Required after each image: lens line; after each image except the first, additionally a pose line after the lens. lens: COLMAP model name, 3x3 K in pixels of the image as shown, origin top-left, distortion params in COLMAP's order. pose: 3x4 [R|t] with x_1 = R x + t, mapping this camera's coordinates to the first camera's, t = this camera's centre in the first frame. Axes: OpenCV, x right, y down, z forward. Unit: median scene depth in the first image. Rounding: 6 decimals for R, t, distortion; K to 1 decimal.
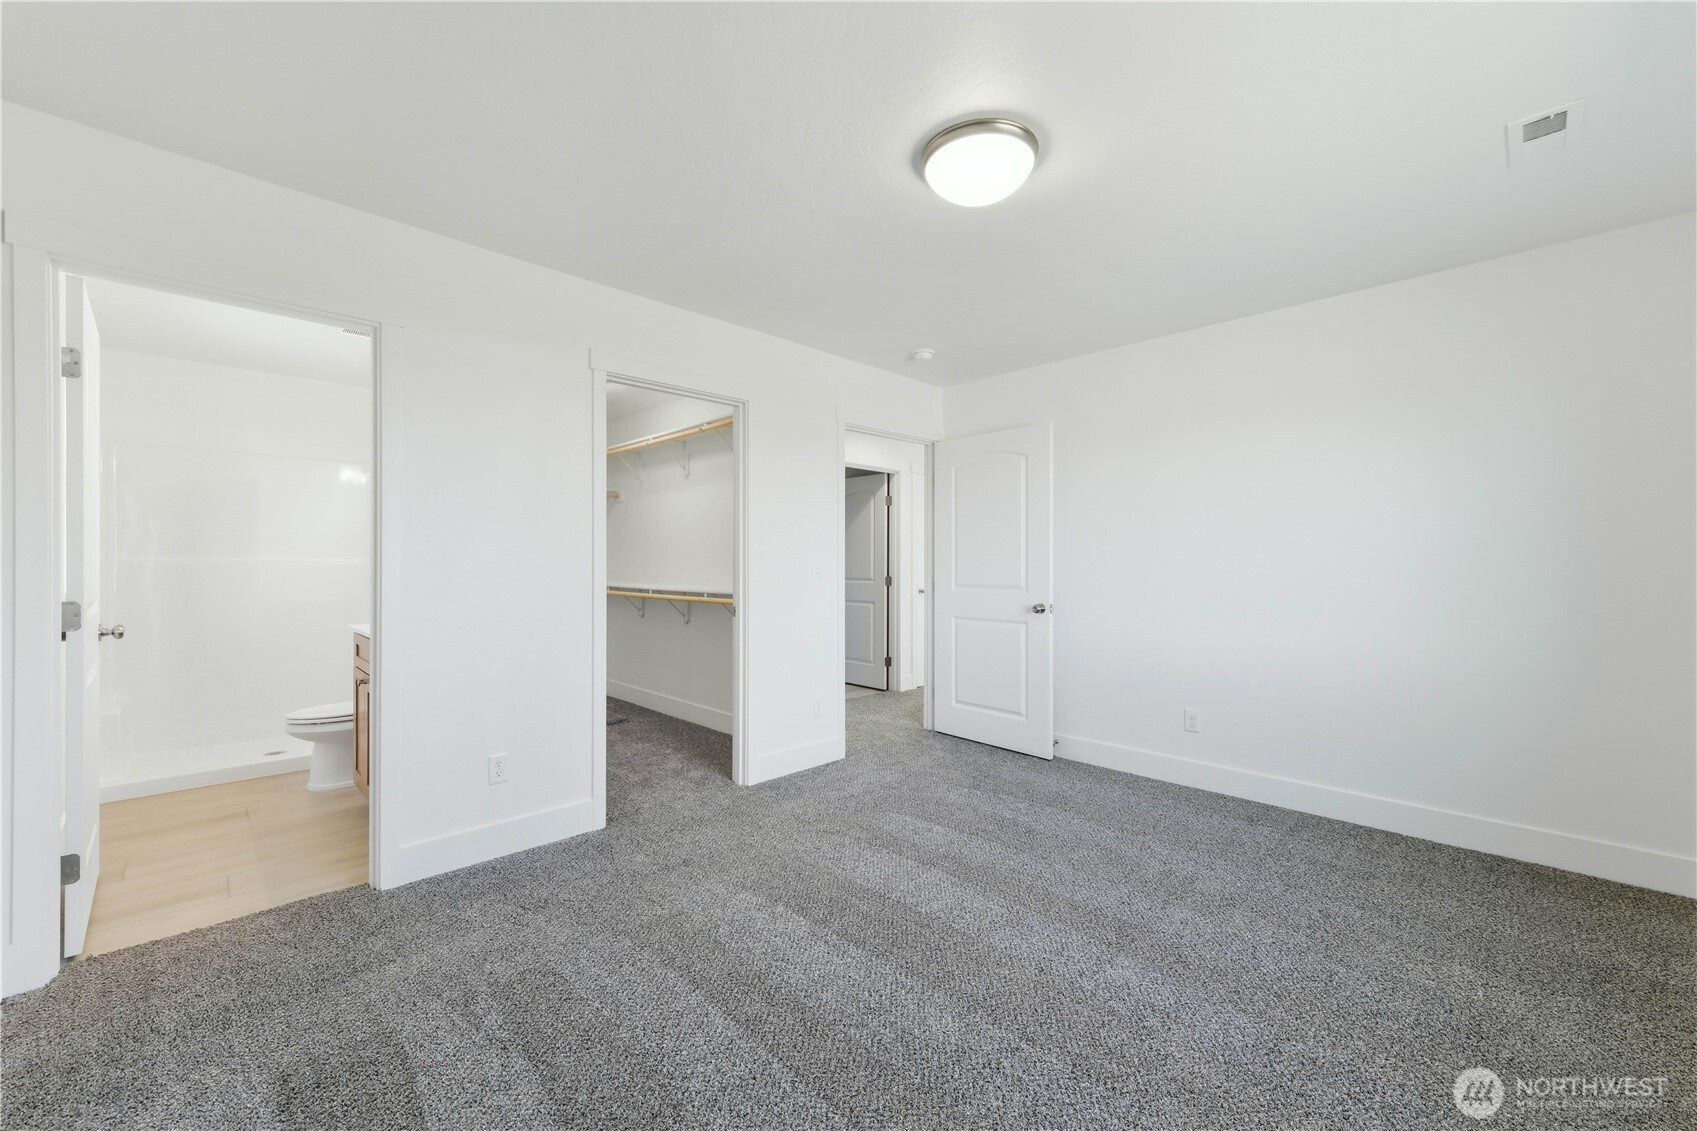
lens RADIAL K [[665.6, 0, 849.8], [0, 665.6, 566.4], [0, 0, 1]] dist [0.003711, -0.001099]
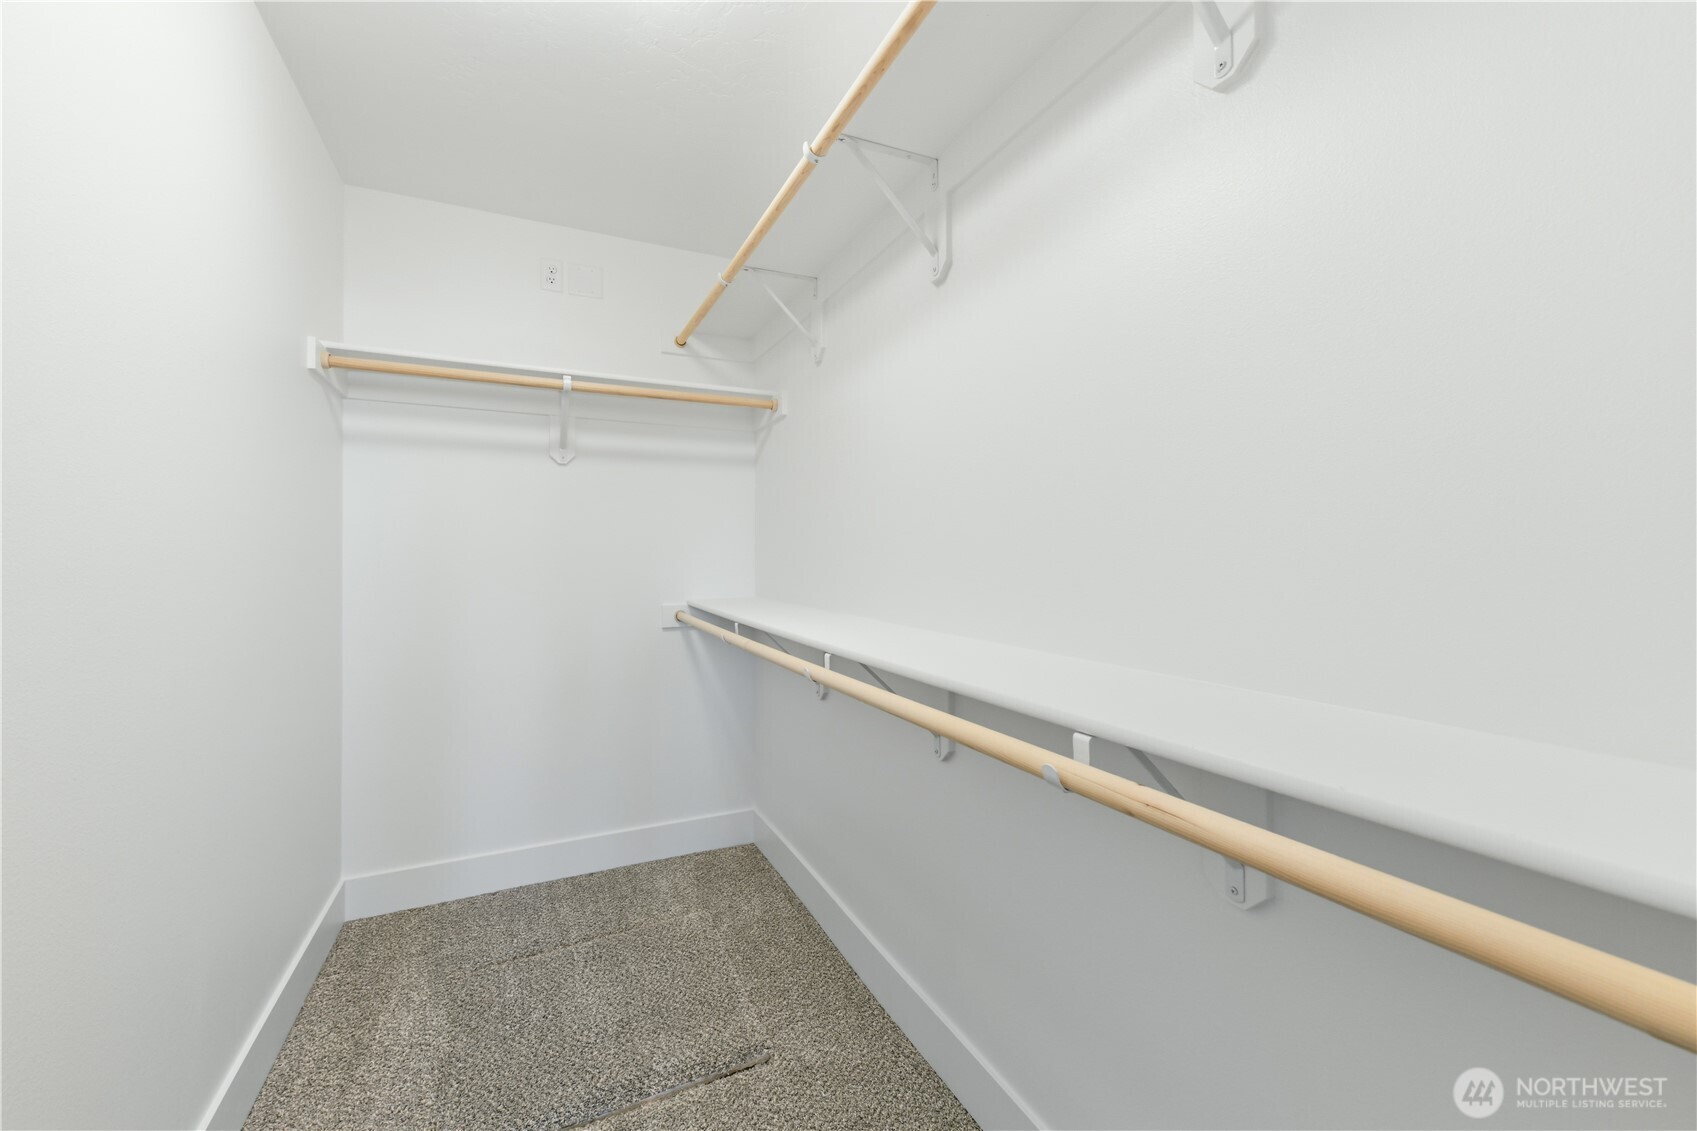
lens RADIAL K [[665.6, 0, 848.5], [0, 665.6, 565.6], [0, 0, 1]] dist [0.003711, -0.001099]
pose [[0.942049, -0.003058, -0.335461, -0.182549], [0.001866, 0.999991, -0.003877, -0.001030], [0.335470, 0.003026, 0.942046, 0.695986]]
